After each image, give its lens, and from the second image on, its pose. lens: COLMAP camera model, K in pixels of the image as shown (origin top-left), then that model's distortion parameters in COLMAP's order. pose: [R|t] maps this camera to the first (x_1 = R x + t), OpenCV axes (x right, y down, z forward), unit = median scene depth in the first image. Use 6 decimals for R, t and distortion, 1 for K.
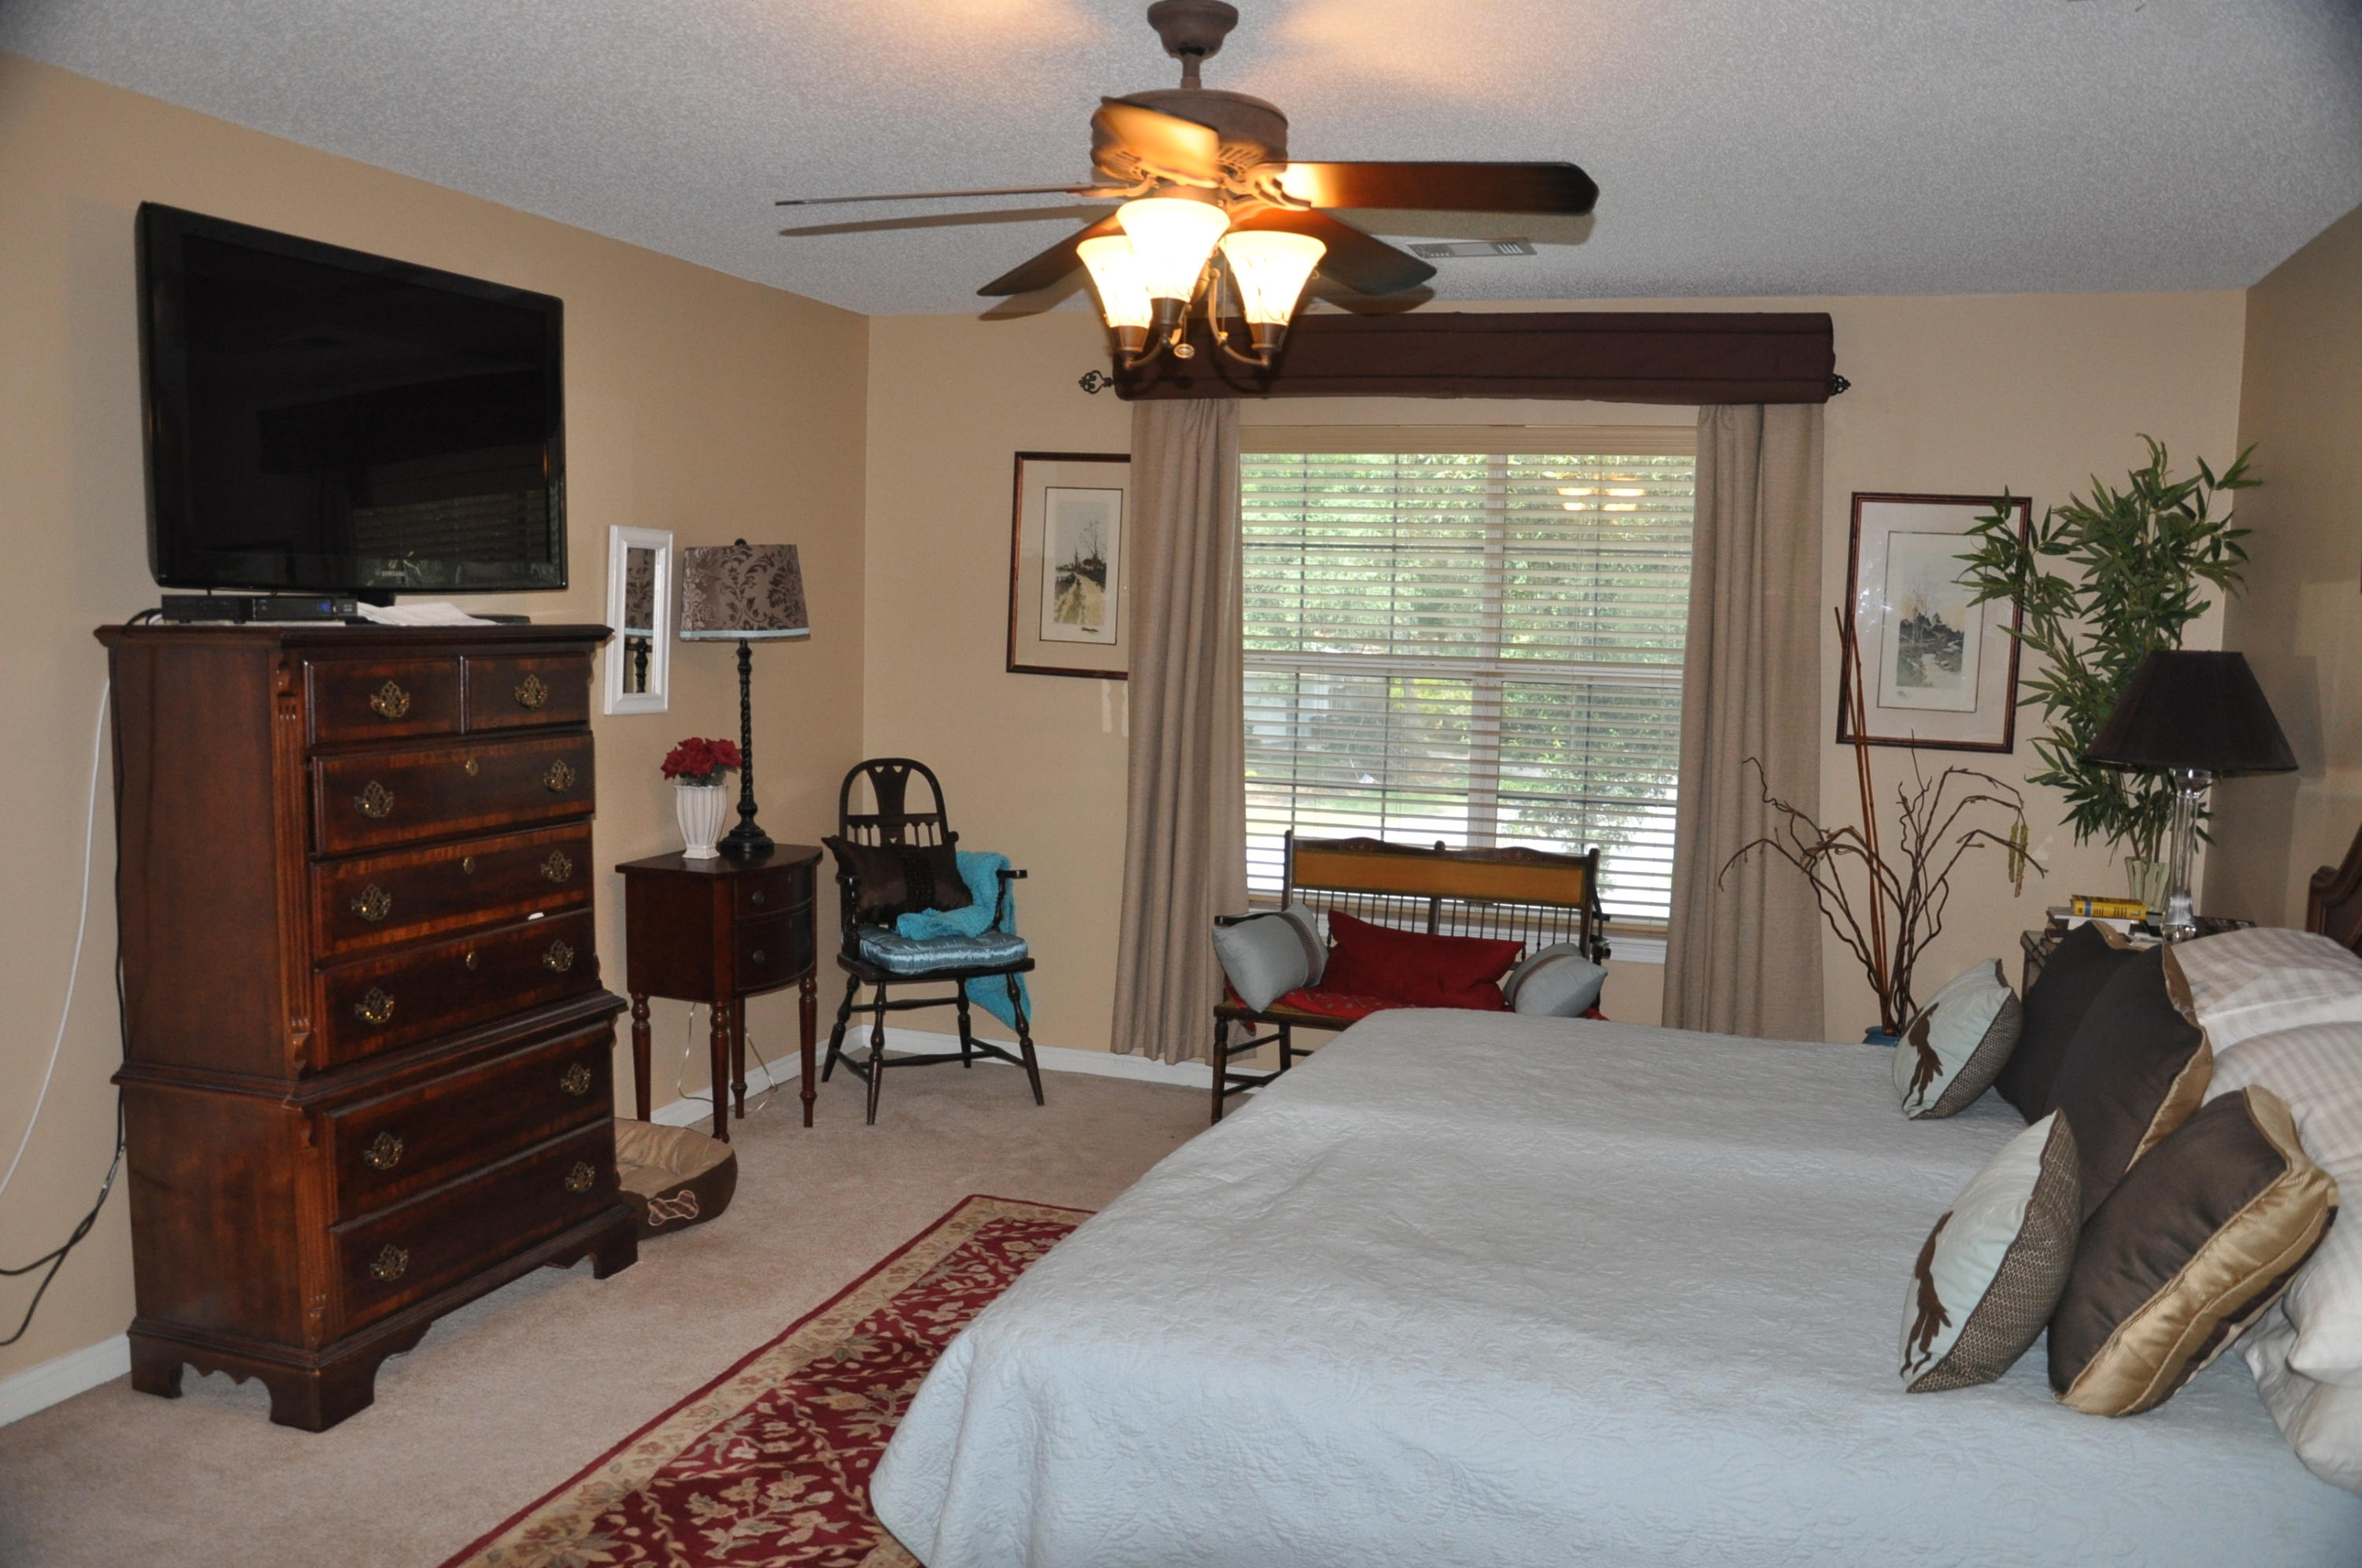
lens RADIAL K [[1965.4, 0, 1181.0], [0, 1965.4, 784.0], [0, 0, 1]] dist [-0.199413, 0.496893]
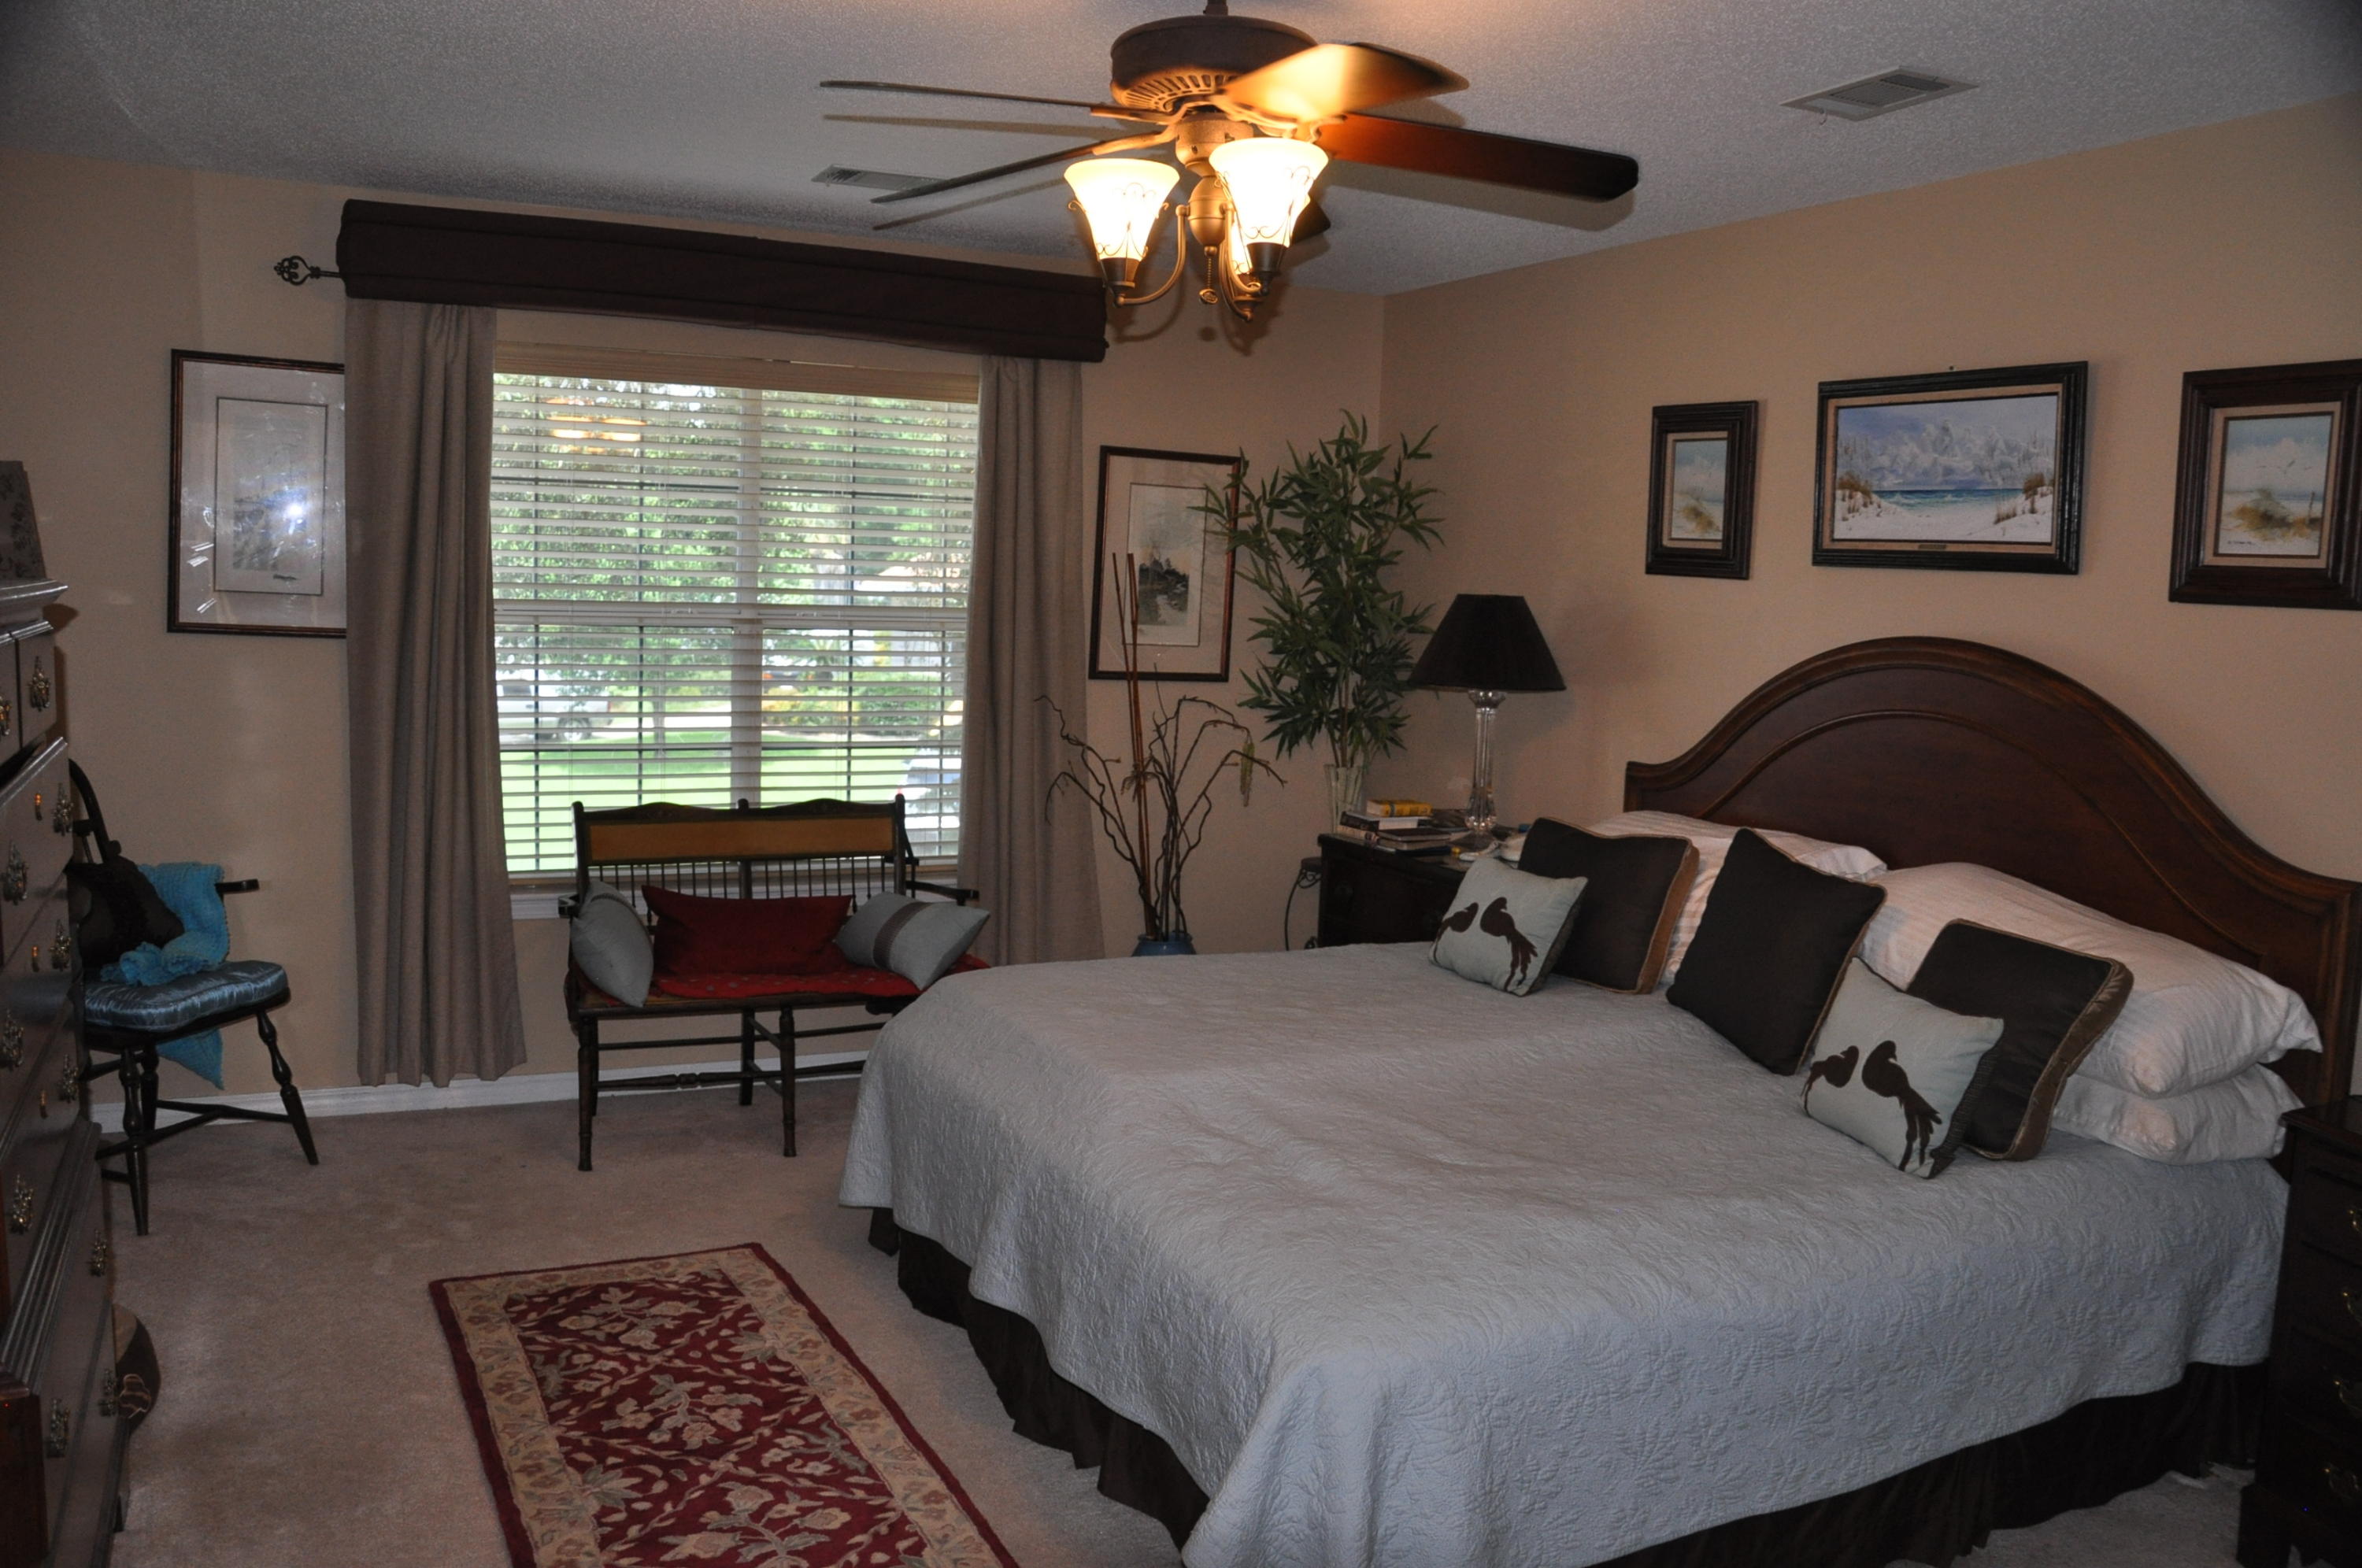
lens RADIAL K [[1937.9, 0, 1179.8], [0, 1937.9, 732.0], [0, 0, 1]] dist [0.006540, 0.004308]
pose [[0.731739, -0.057882, 0.679123, -0.367474], [0.052302, 0.998218, 0.028725, -0.020373], [-0.679575, 0.014500, 0.733463, 0.176551]]
